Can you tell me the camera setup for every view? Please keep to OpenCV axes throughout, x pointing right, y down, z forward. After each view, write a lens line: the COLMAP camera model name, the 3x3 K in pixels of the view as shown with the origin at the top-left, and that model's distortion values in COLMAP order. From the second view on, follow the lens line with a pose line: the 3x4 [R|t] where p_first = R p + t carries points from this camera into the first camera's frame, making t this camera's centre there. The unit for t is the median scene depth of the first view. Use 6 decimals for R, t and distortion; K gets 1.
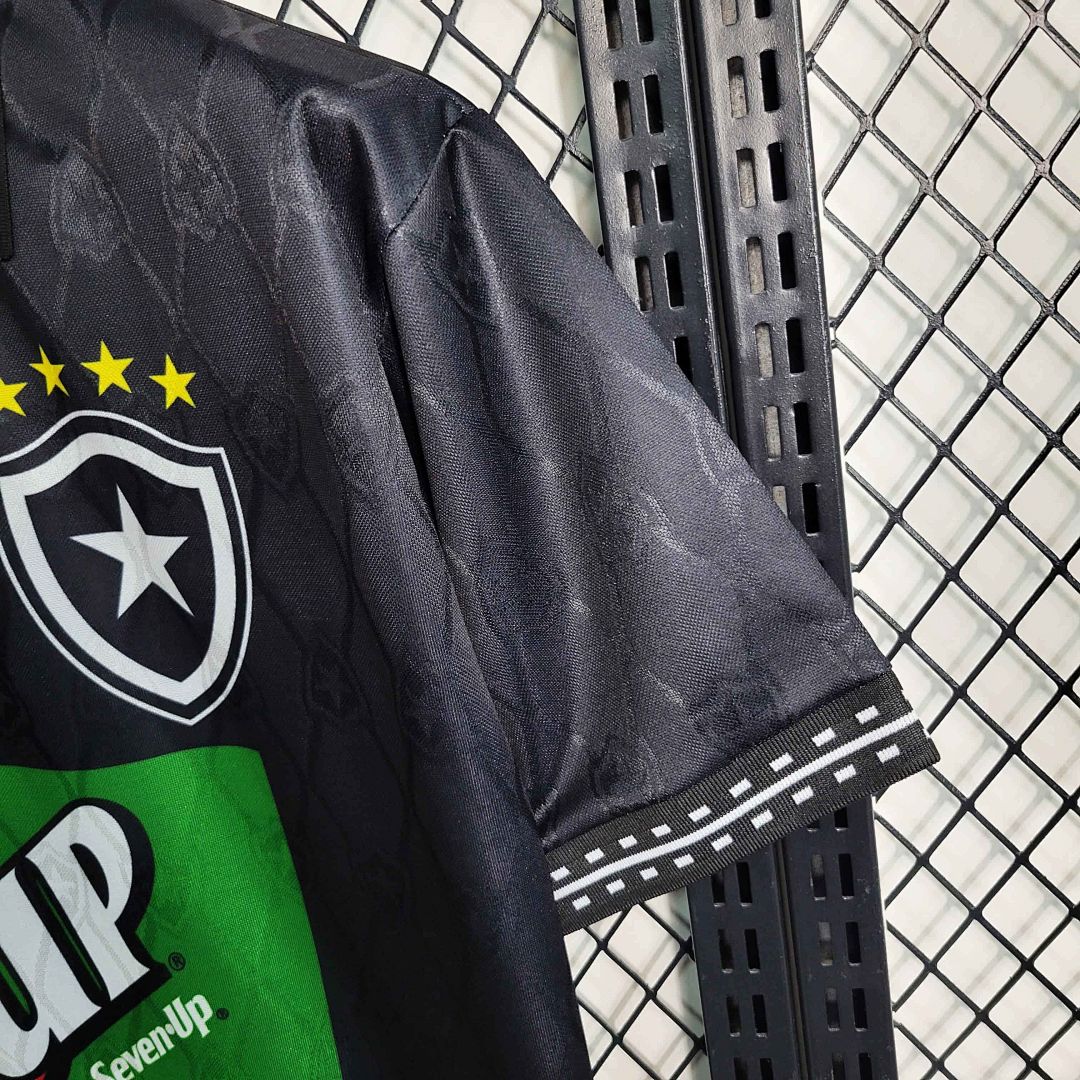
lens RADIAL K [[1103.6, 0, 569.7], [0, 1103.6, 540.0], [0, 0, 1]] dist [0.003265, 0.017364]
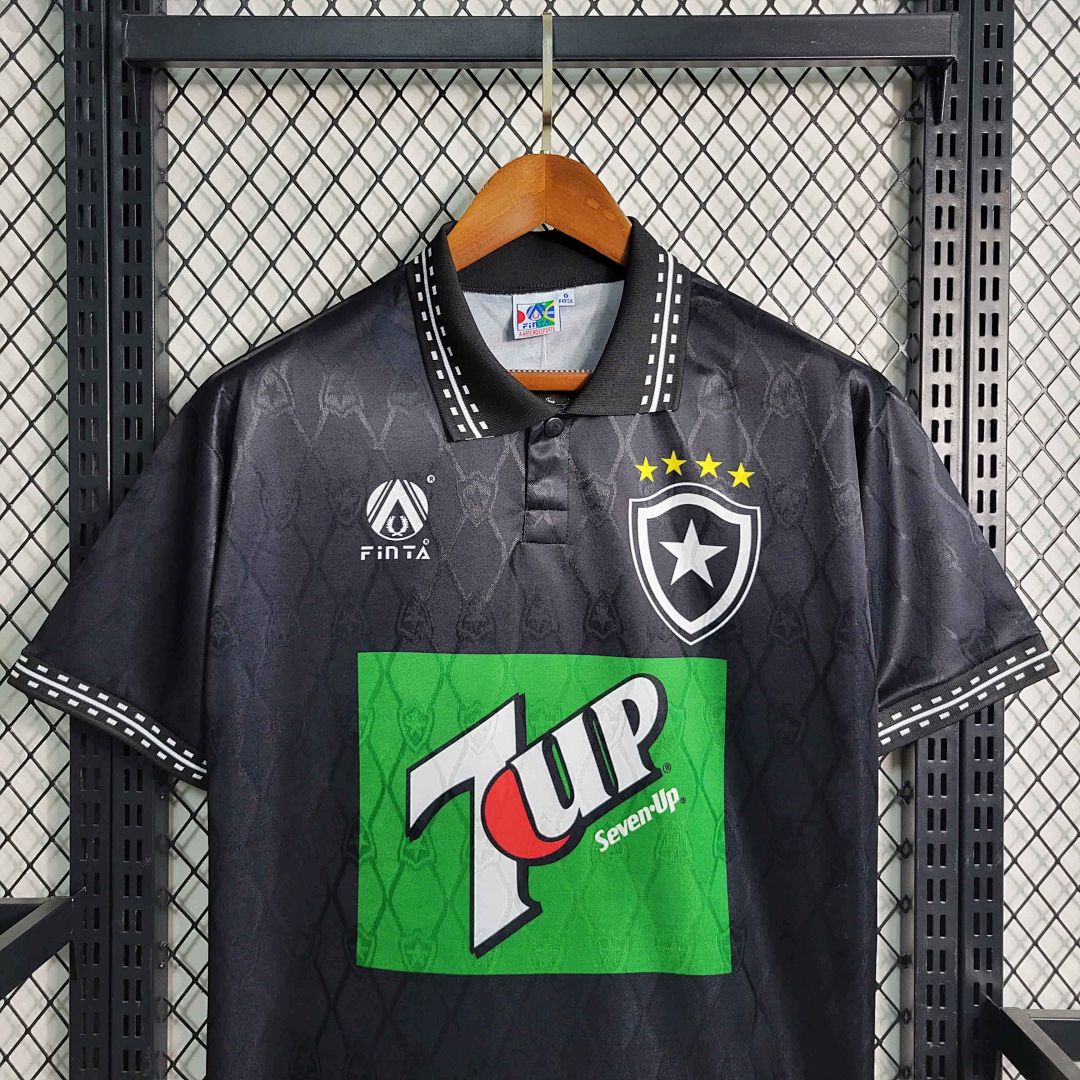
lens RADIAL K [[1103.6, 0, 569.7], [0, 1103.6, 540.0], [0, 0, 1]] dist [0.003265, 0.017364]
pose [[0.969760, 0.142968, 0.197801, -1.014827], [-0.097053, 0.969527, -0.224940, 0.471481], [-0.223933, 0.198941, 0.954084, -0.931418]]
